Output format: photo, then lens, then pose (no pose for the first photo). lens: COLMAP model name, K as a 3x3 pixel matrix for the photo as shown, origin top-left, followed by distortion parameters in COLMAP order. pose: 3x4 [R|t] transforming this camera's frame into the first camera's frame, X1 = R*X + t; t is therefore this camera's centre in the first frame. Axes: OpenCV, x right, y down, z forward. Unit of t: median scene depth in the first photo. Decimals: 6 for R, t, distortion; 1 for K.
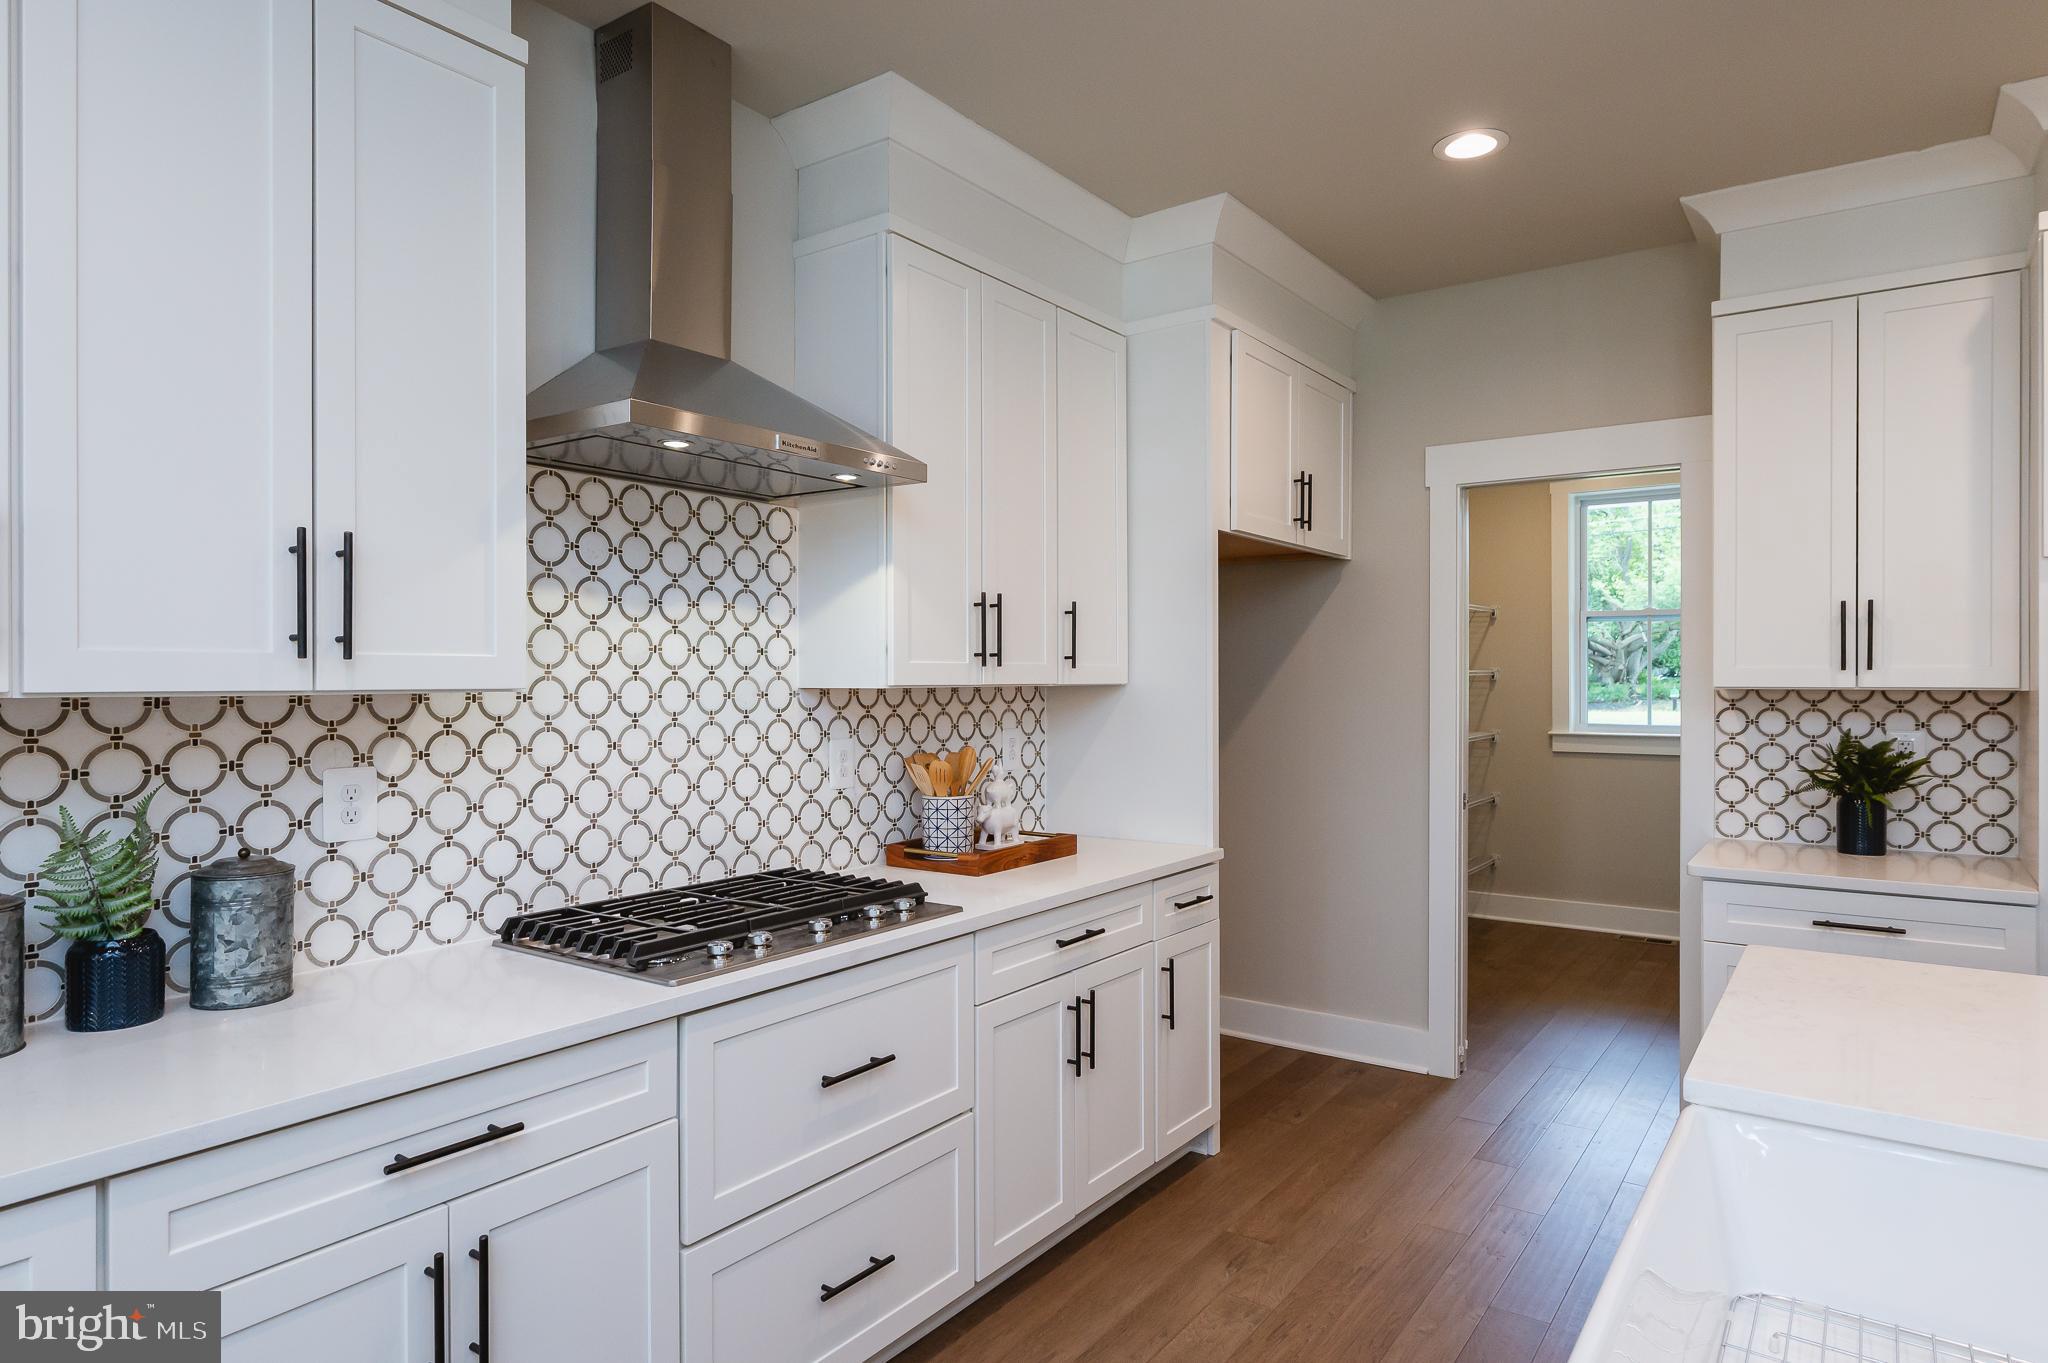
lens RADIAL K [[1170.2, 0, 1024.6], [0, 1170.2, 695.1], [0, 0, 1]] dist [0.001116, 0.000204]
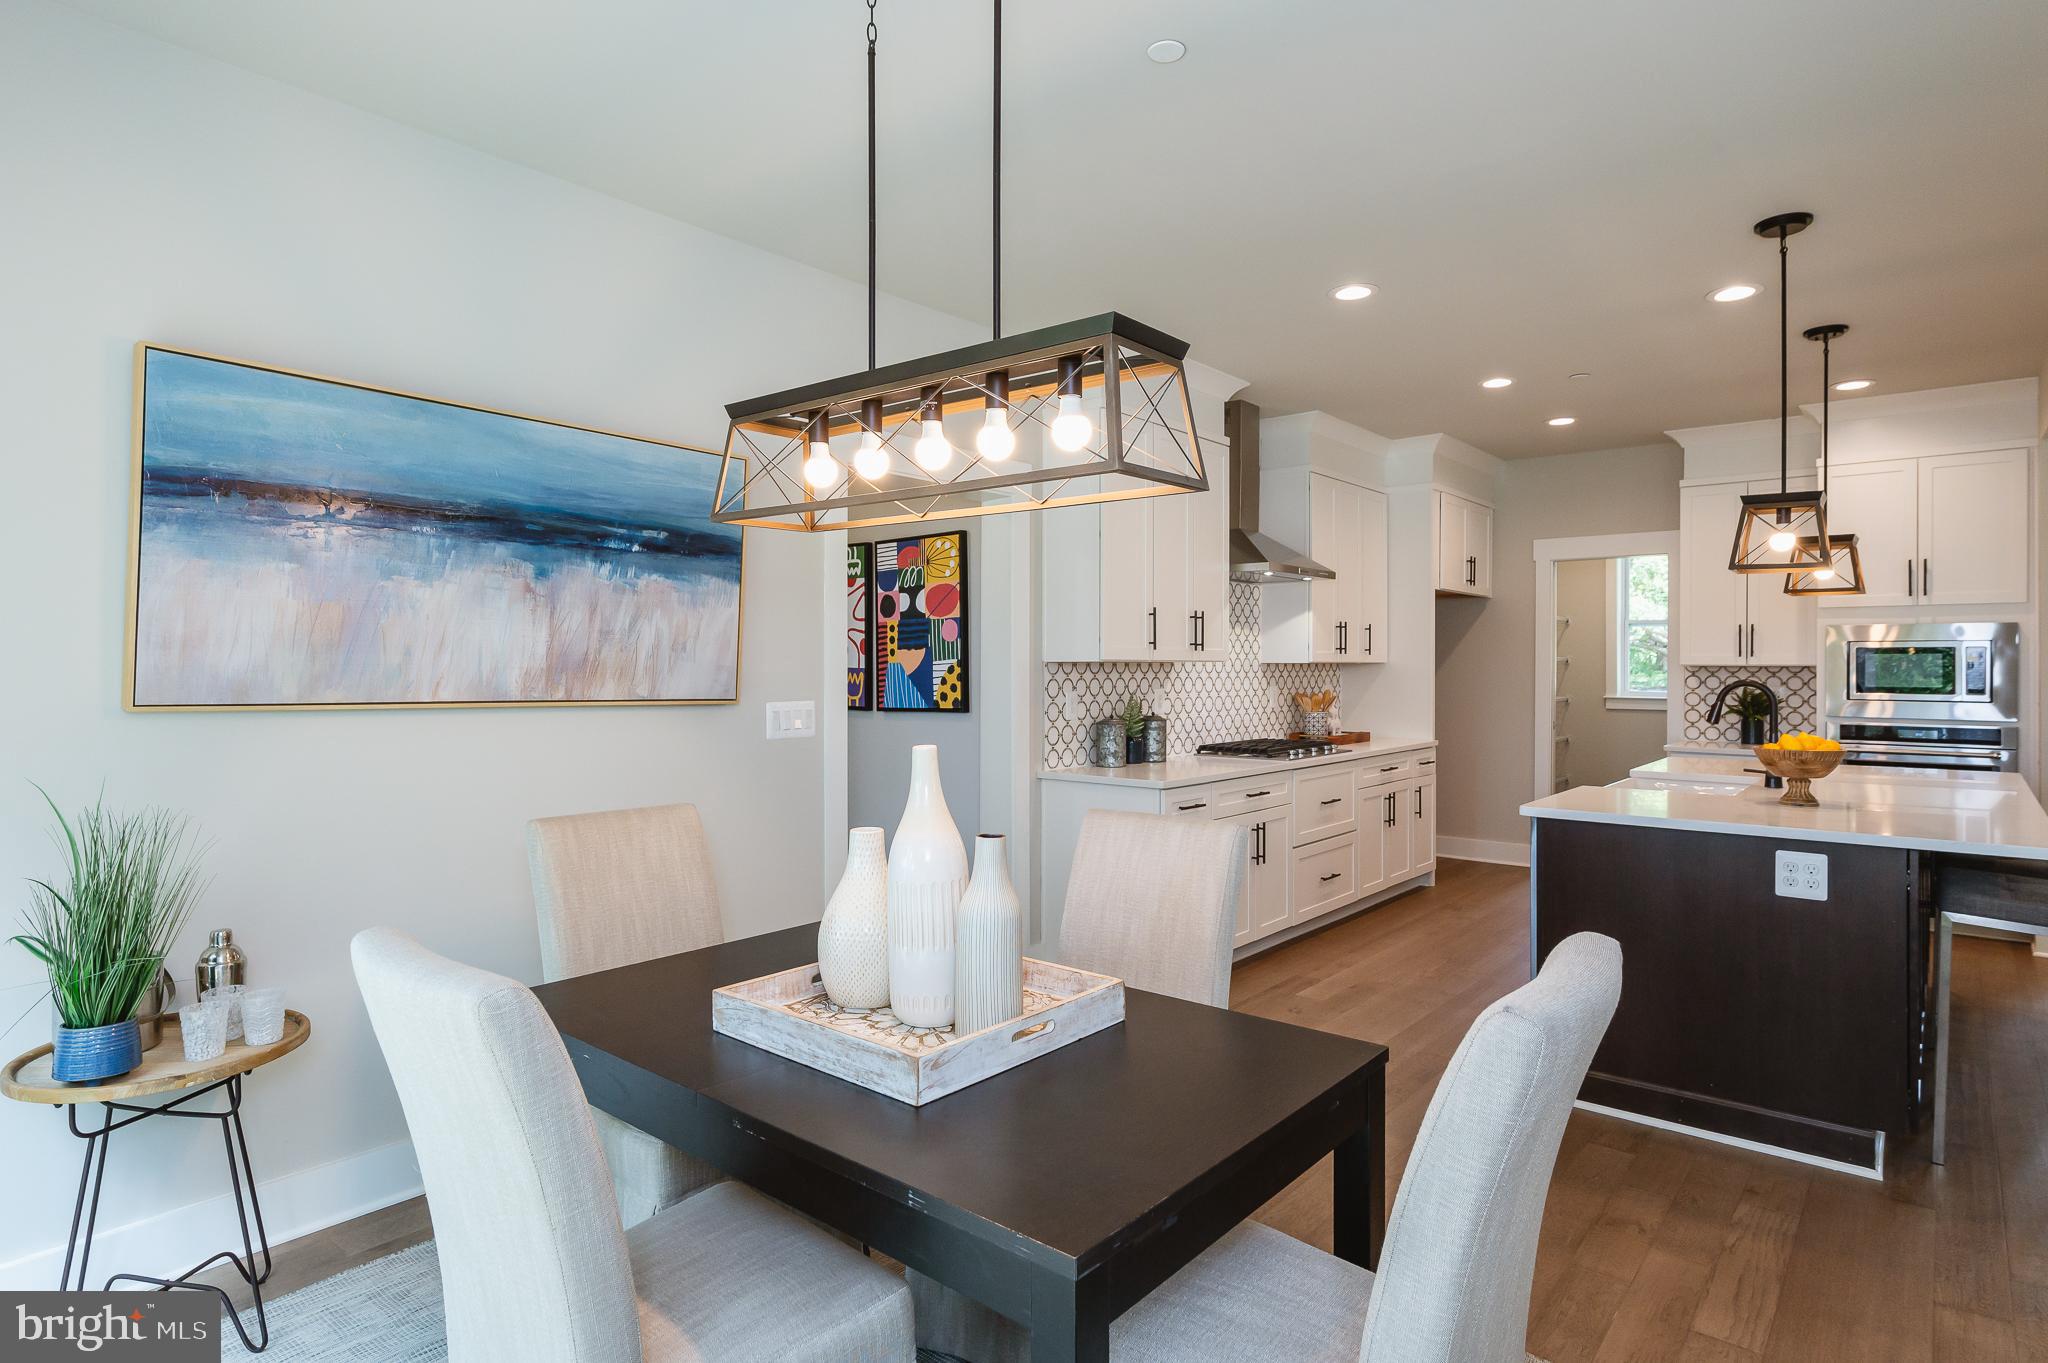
lens RADIAL K [[1091.3, 0, 1024.0], [0, 1091.3, 681.5], [0, 0, 1]] dist [0.001377, 0.000173]
pose [[0.997120, 0.004438, -0.075705, -0.450877], [-0.004446, 0.999990, 0.000055, 0.029551], [0.075705, 0.000282, 0.997130, -1.079758]]
